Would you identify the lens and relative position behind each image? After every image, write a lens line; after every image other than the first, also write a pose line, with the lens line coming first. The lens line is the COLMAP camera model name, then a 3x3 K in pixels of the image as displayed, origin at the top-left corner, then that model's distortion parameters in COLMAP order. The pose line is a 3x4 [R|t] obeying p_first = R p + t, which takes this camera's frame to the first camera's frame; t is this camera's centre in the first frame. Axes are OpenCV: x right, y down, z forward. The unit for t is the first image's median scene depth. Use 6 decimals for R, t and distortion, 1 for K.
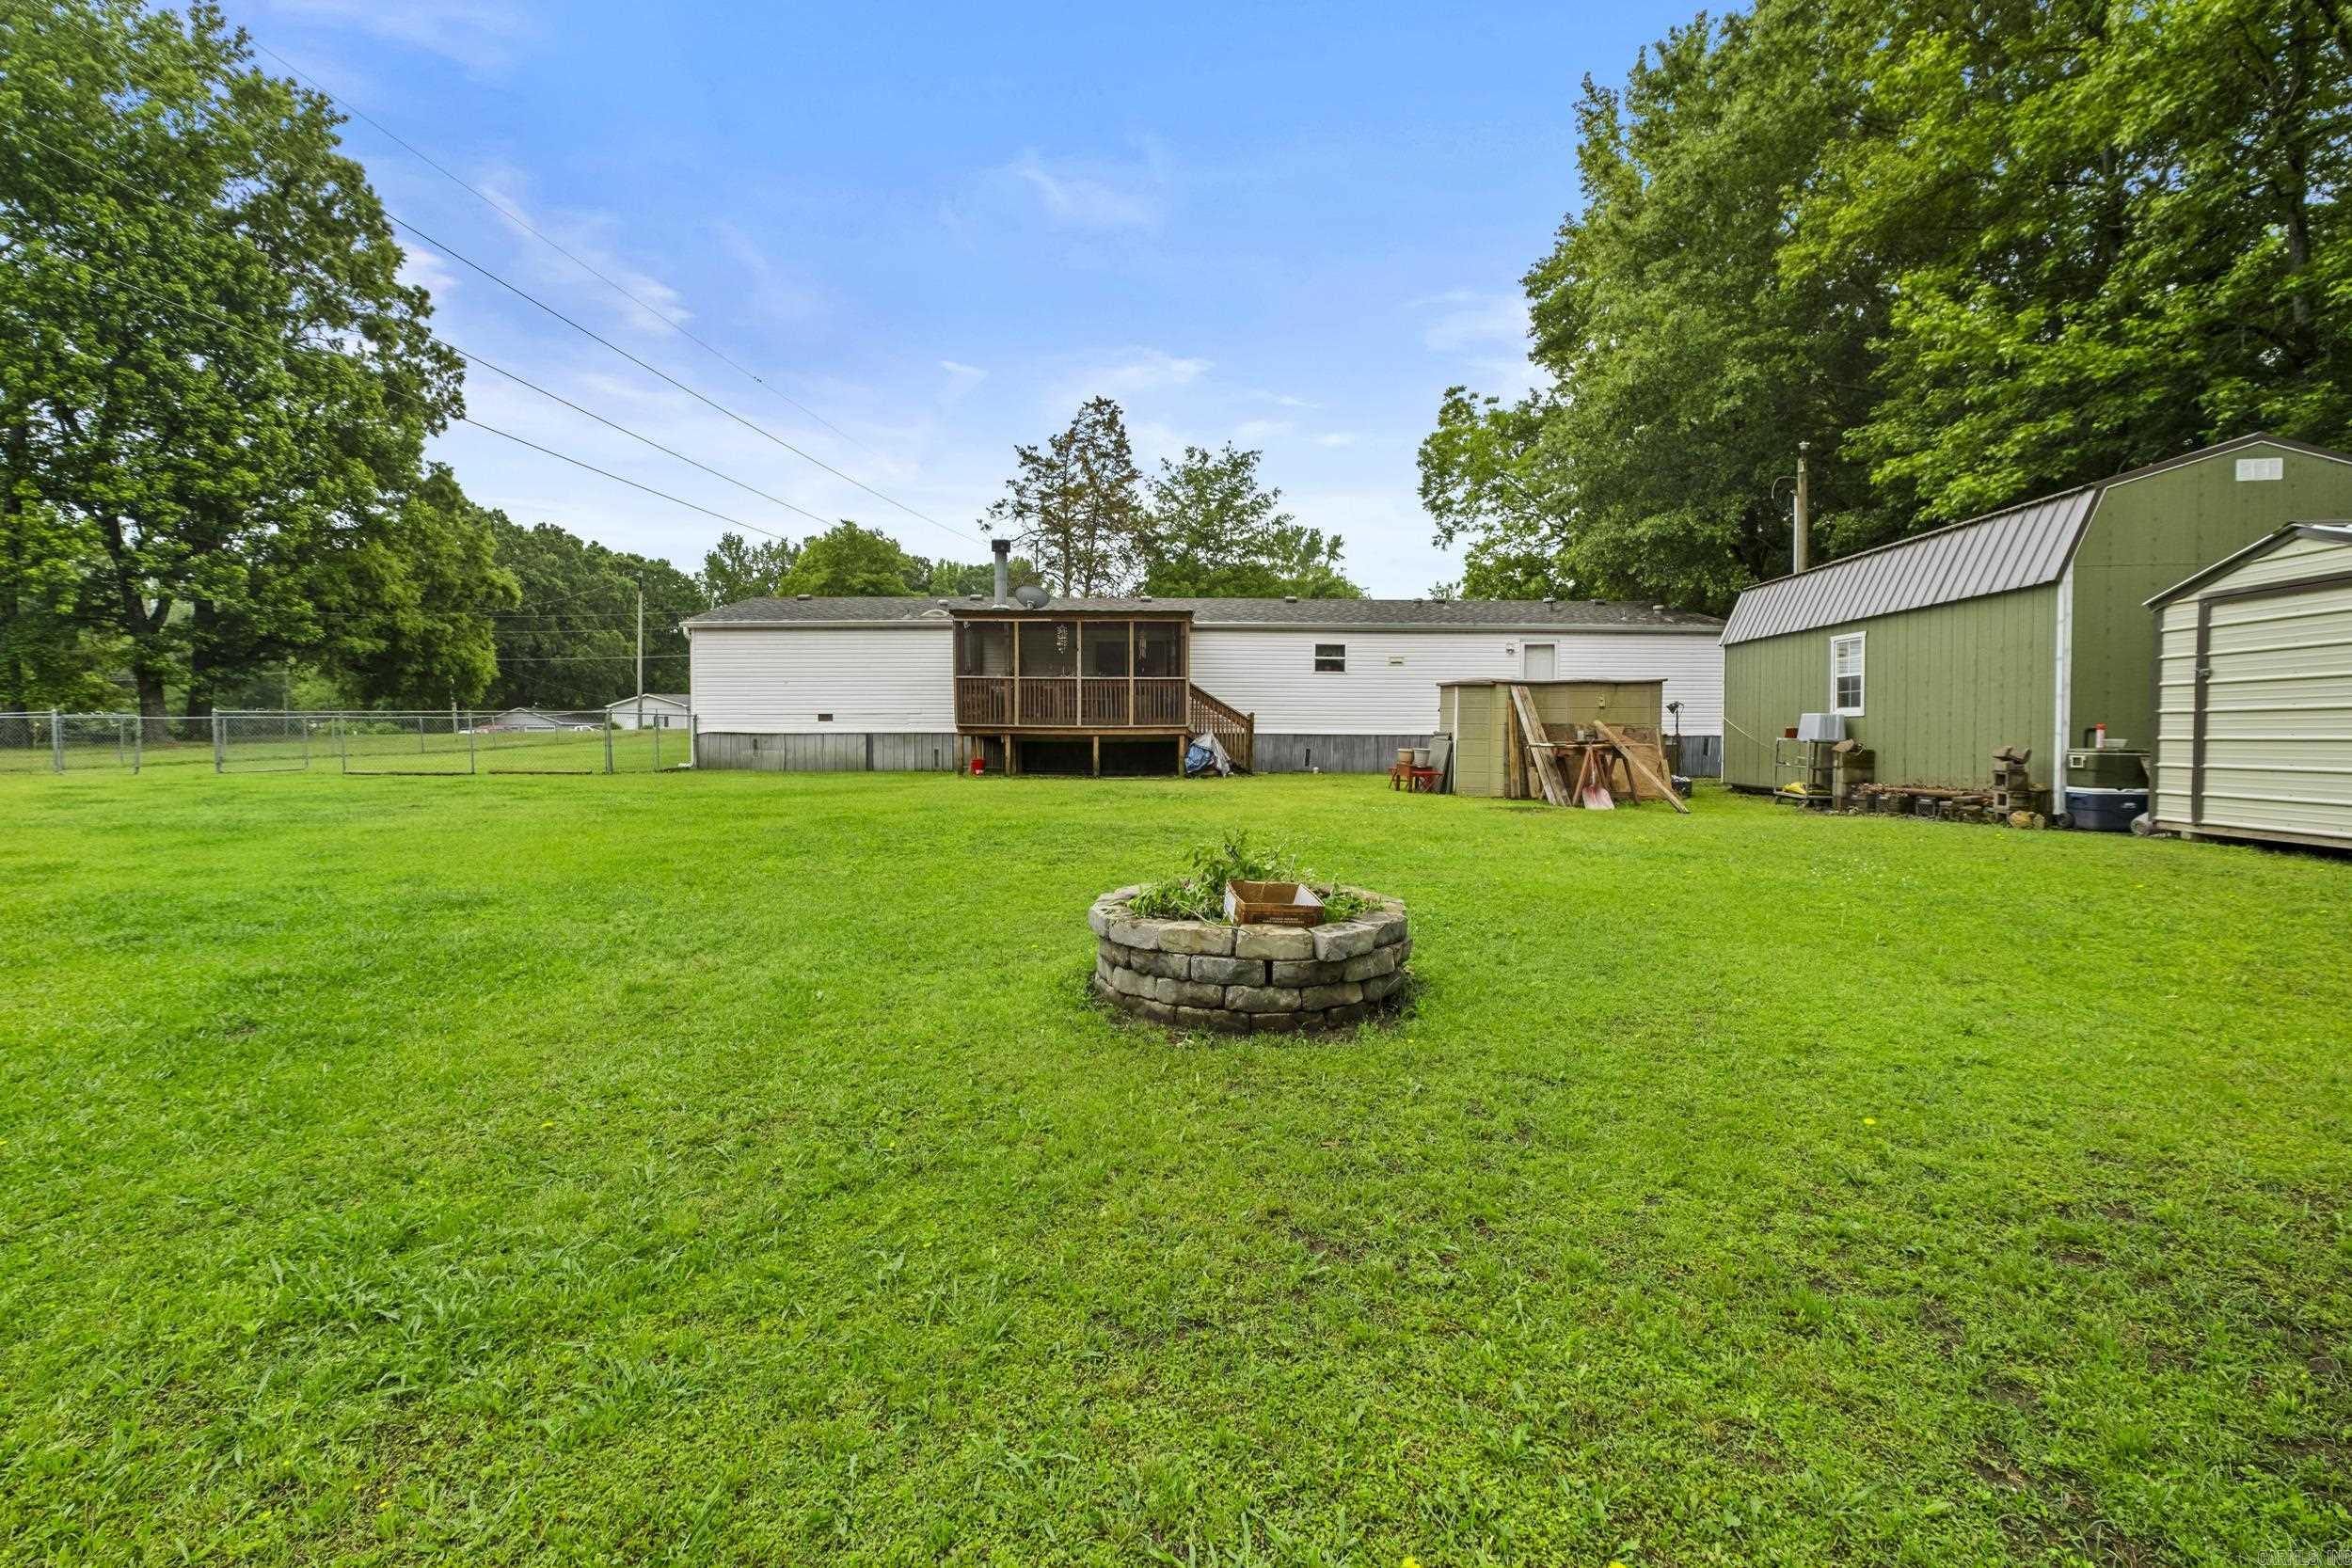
lens RADIAL K [[1026.5, 0, 1181.5], [0, 1026.5, 771.5], [0, 0, 1]] dist [-0.008723, 0.000884]
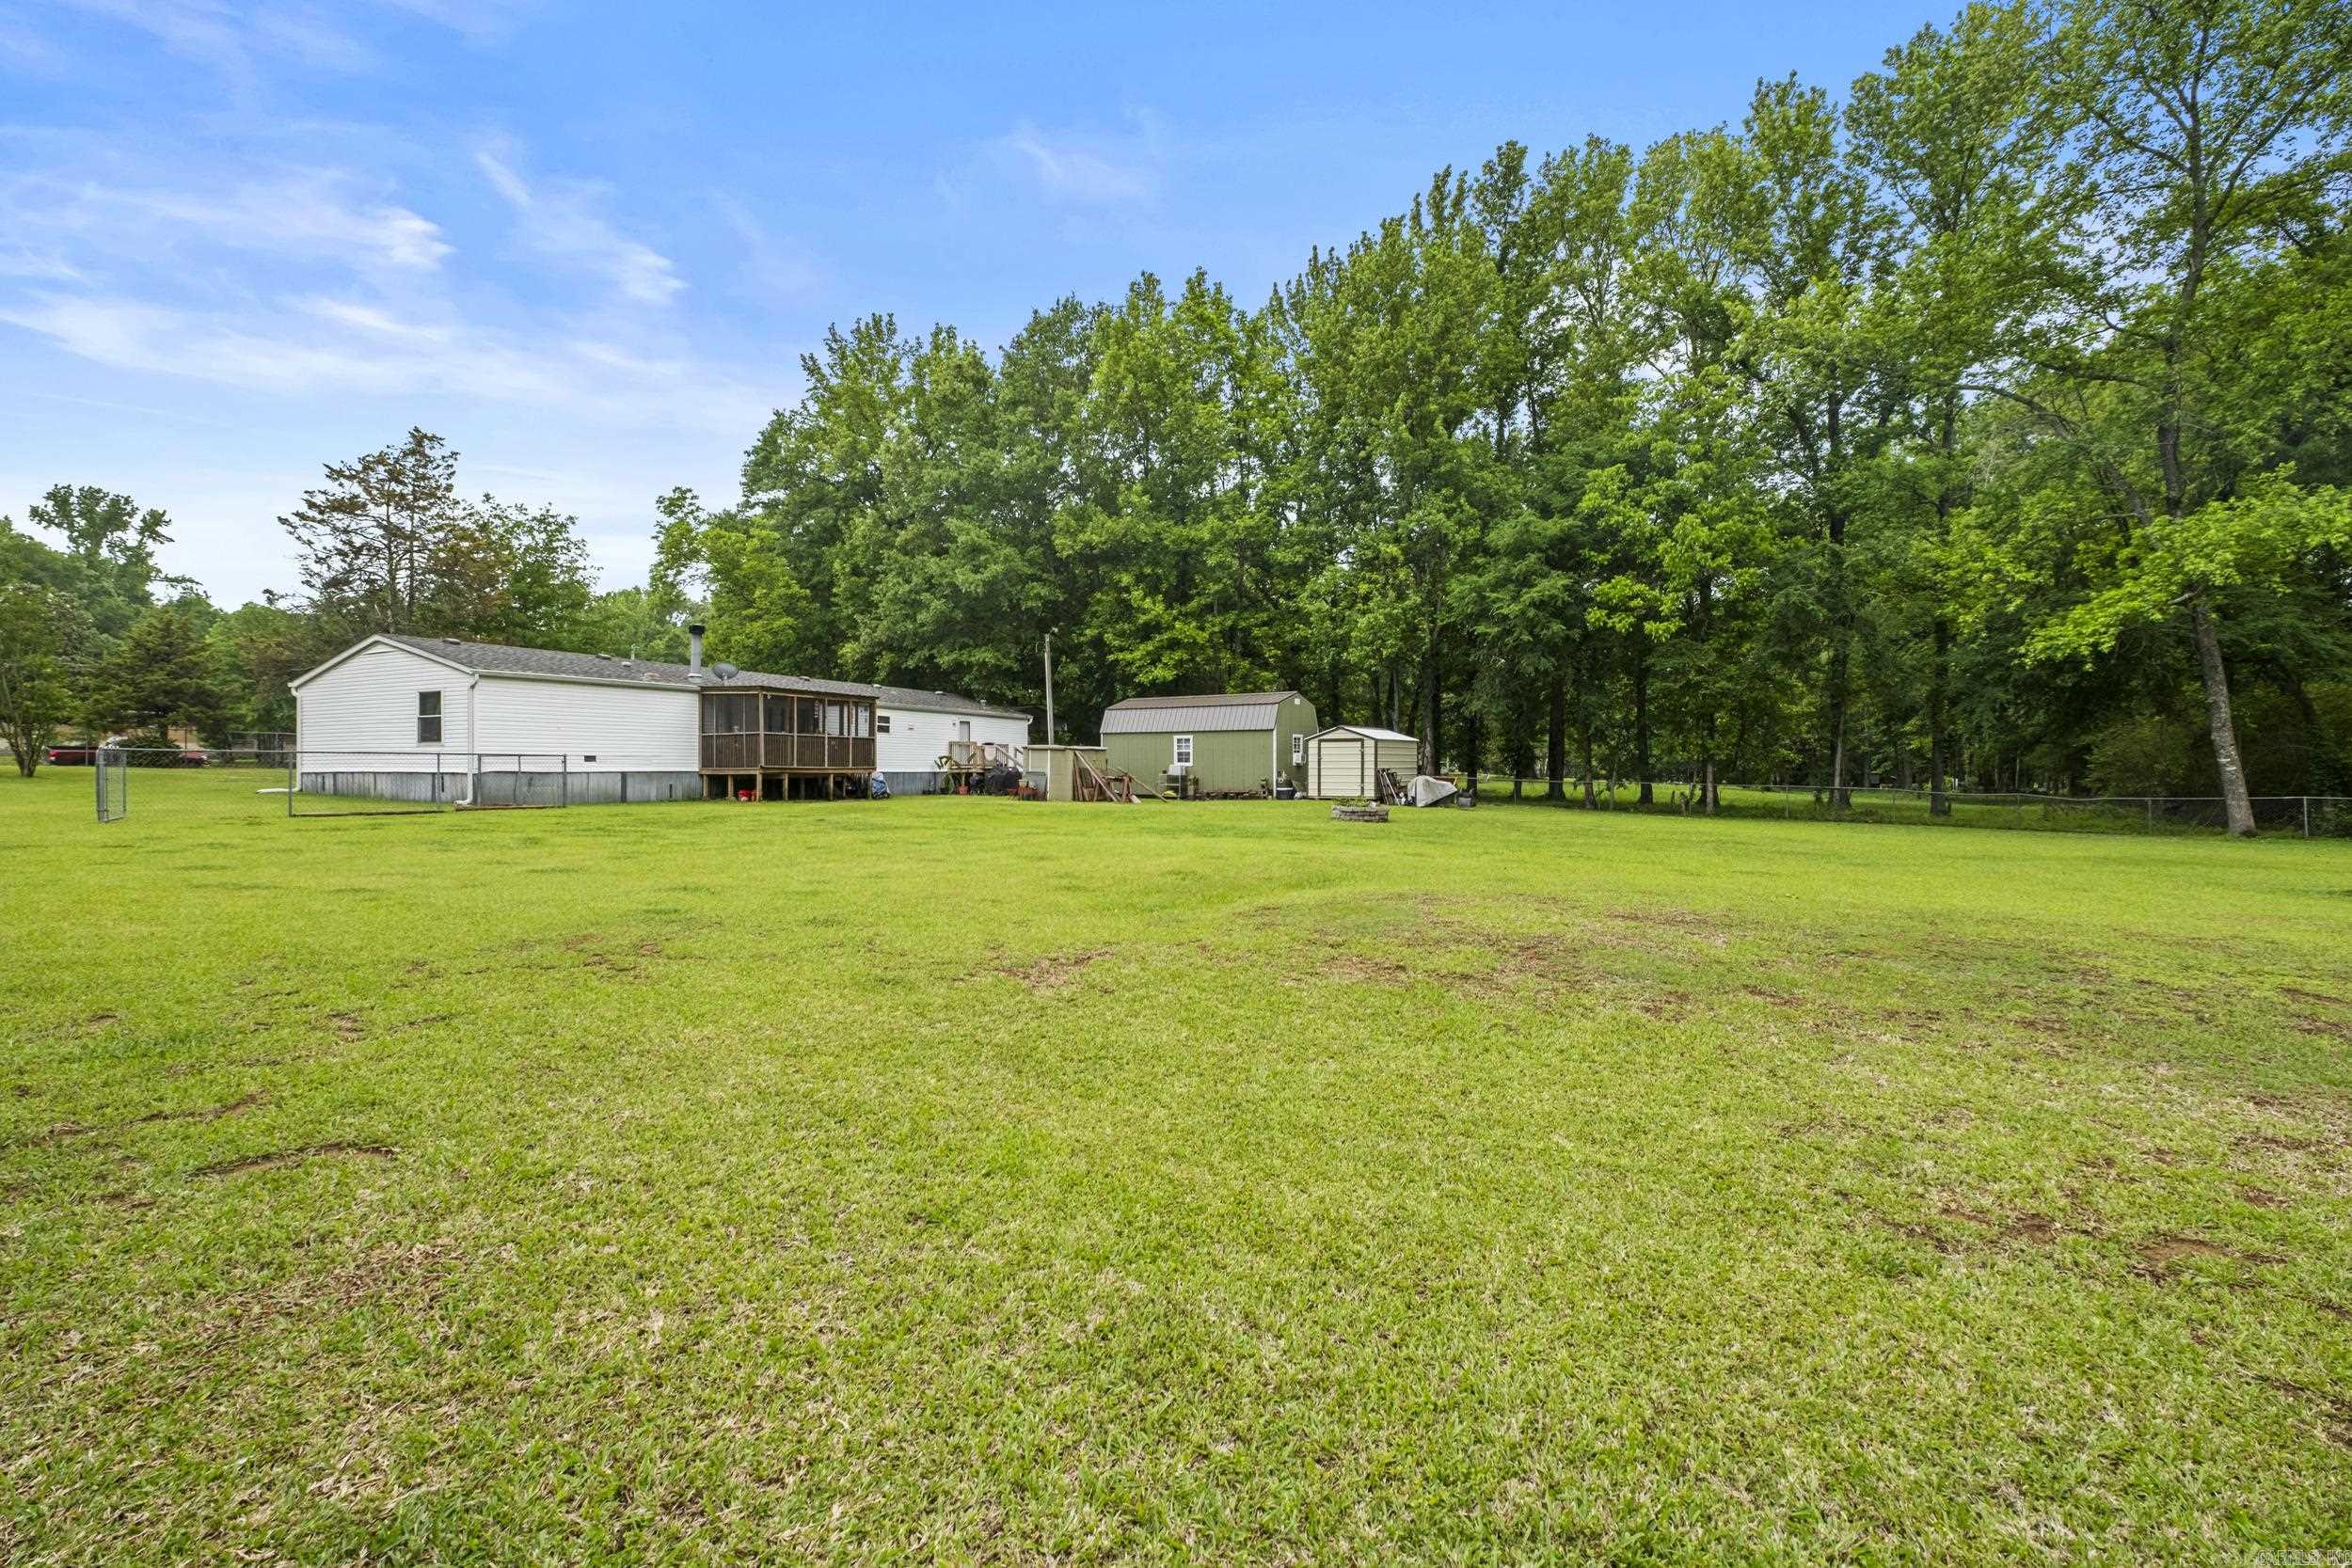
lens RADIAL K [[1026.5, 0, 1155.8], [0, 1026.5, 778.3], [0, 0, 1]] dist [-0.008723, 0.000884]
pose [[0.468230, -0.007856, 0.883572, -1.084465], [0.028761, 0.999566, -0.006354, -0.003822], [-0.883139, 0.028388, 0.468253, -0.128586]]
